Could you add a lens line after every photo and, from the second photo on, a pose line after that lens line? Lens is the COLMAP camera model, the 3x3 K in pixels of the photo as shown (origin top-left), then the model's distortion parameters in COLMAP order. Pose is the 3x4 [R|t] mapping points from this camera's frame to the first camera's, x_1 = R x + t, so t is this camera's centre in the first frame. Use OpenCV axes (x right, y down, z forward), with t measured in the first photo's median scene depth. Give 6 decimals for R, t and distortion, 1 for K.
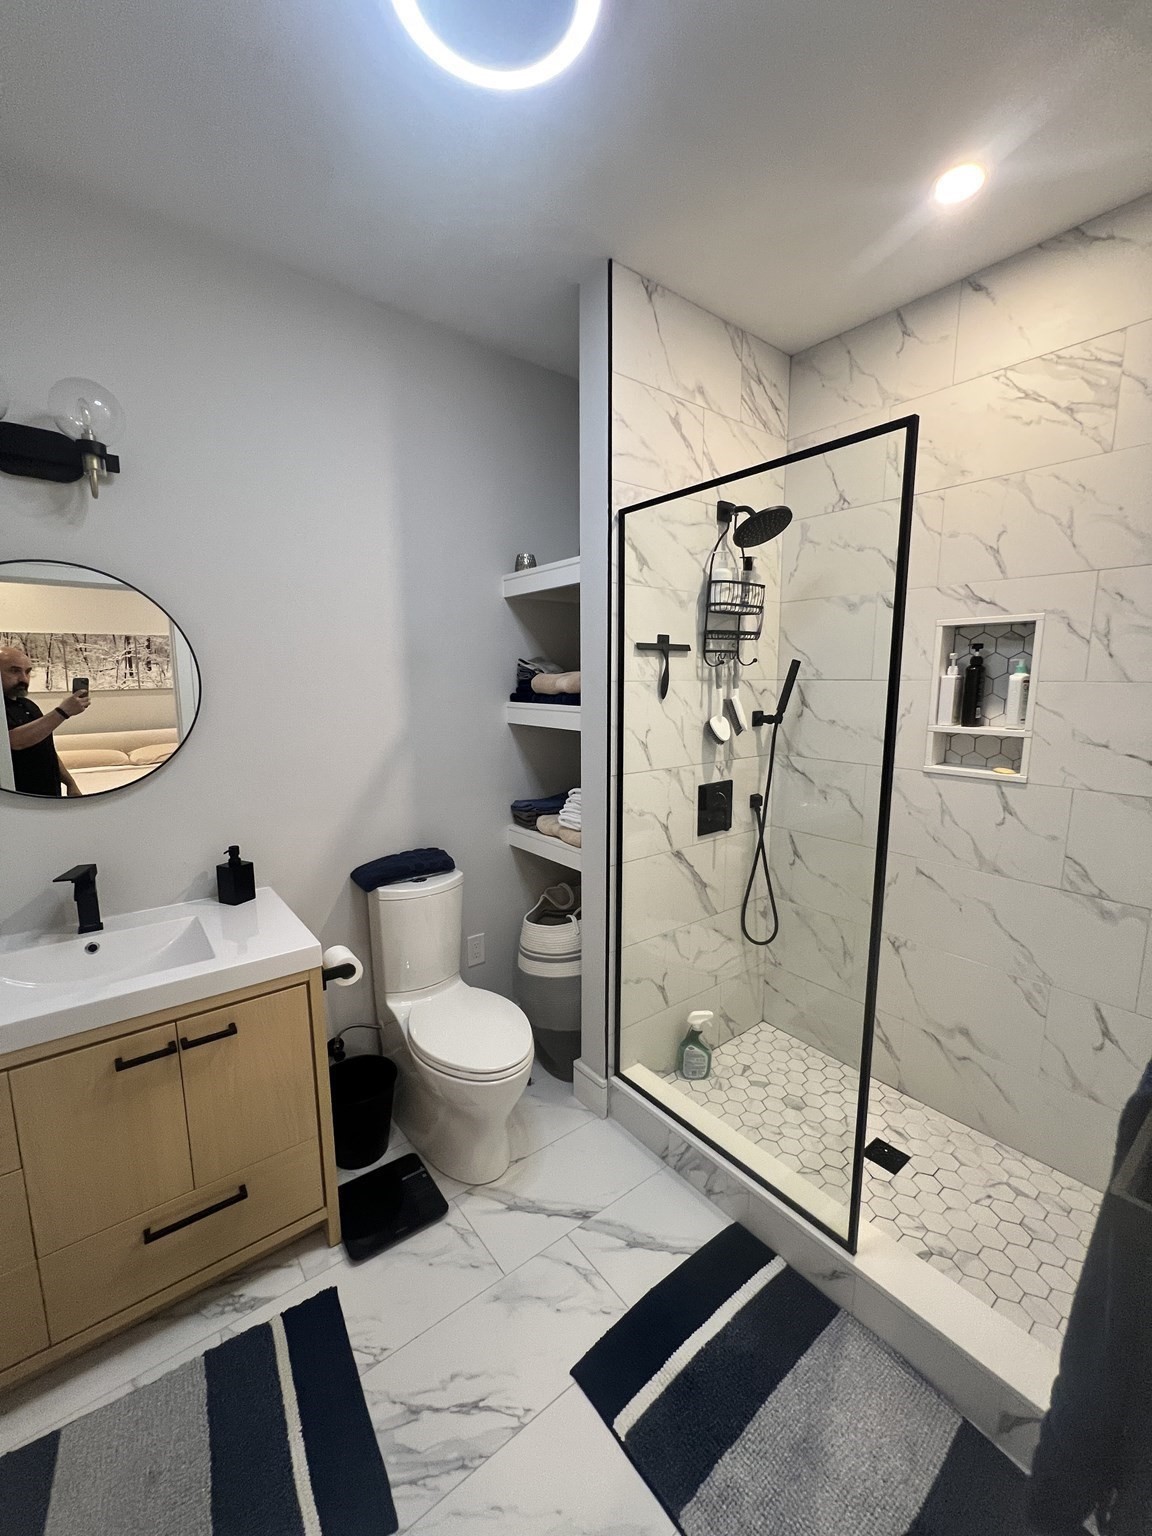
lens RADIAL K [[615.9, 0, 578.4], [0, 615.9, 768.4], [0, 0, 1]] dist [-0.003785, 0.000881]
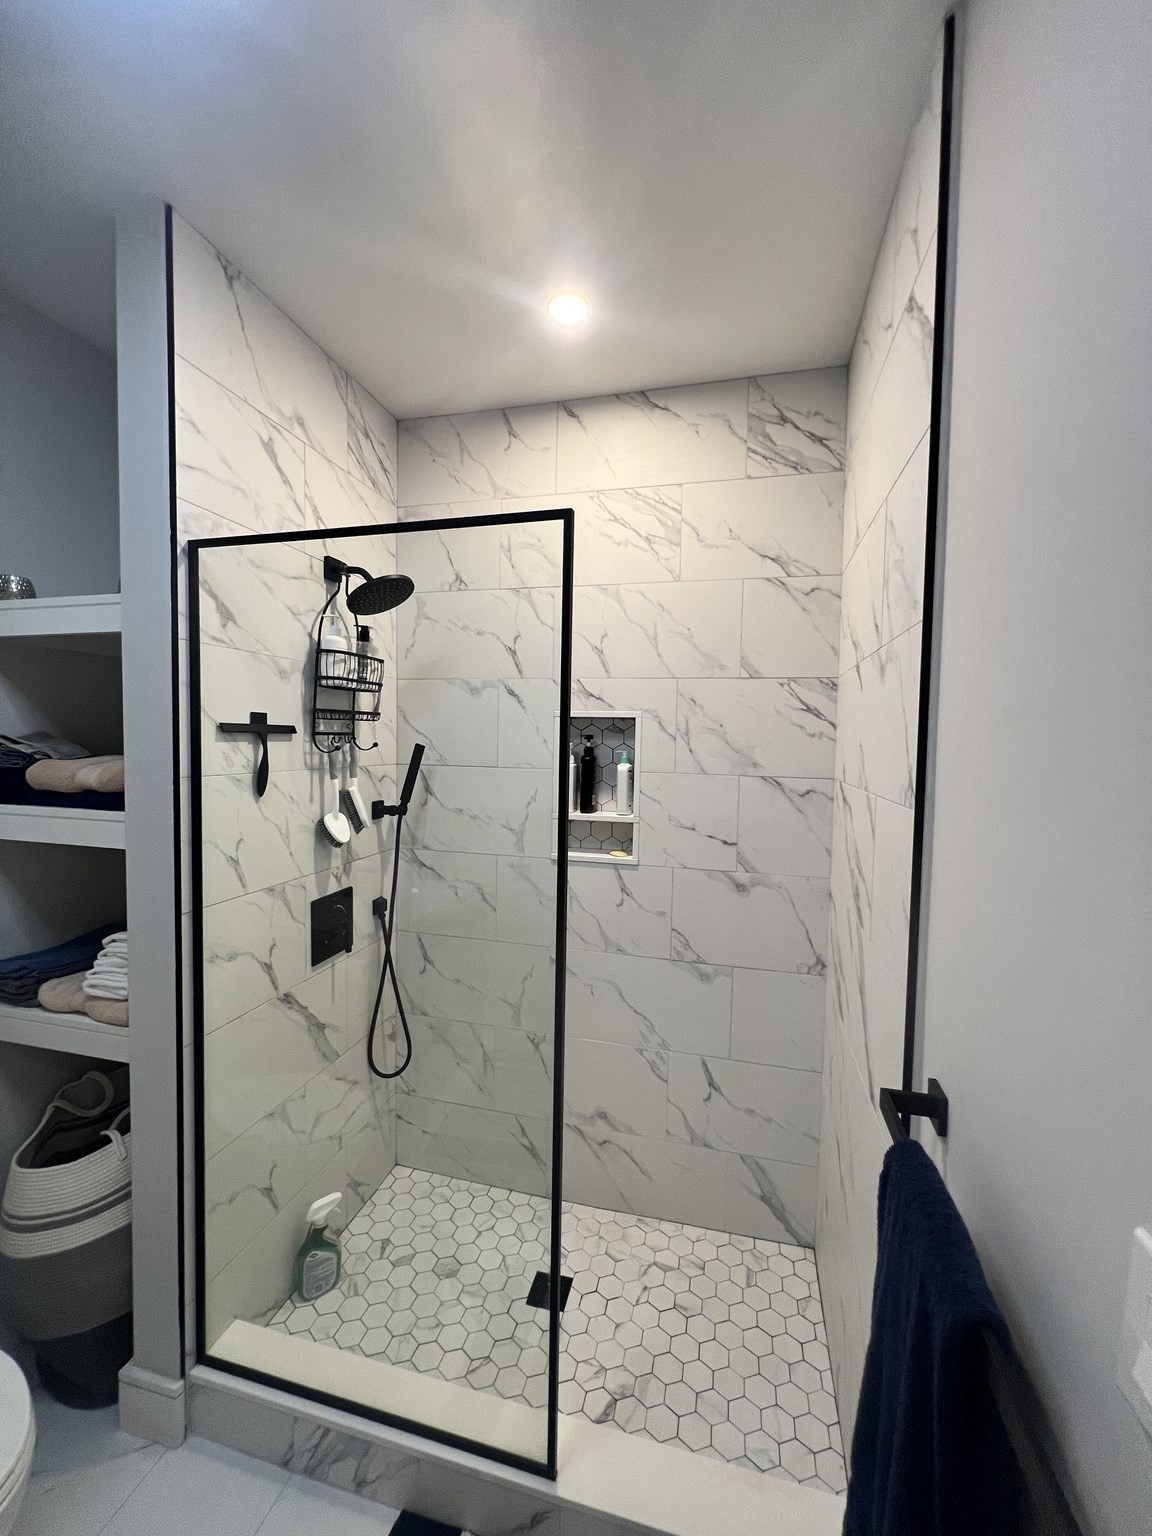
lens RADIAL K [[615.9, 0, 578.4], [0, 615.9, 768.4], [0, 0, 1]] dist [-0.003785, 0.000881]
pose [[0.793237, -0.010661, 0.608819, -0.010713], [0.070556, 0.994721, -0.074510, -0.060619], [-0.604811, 0.102060, 0.789802, 0.160318]]
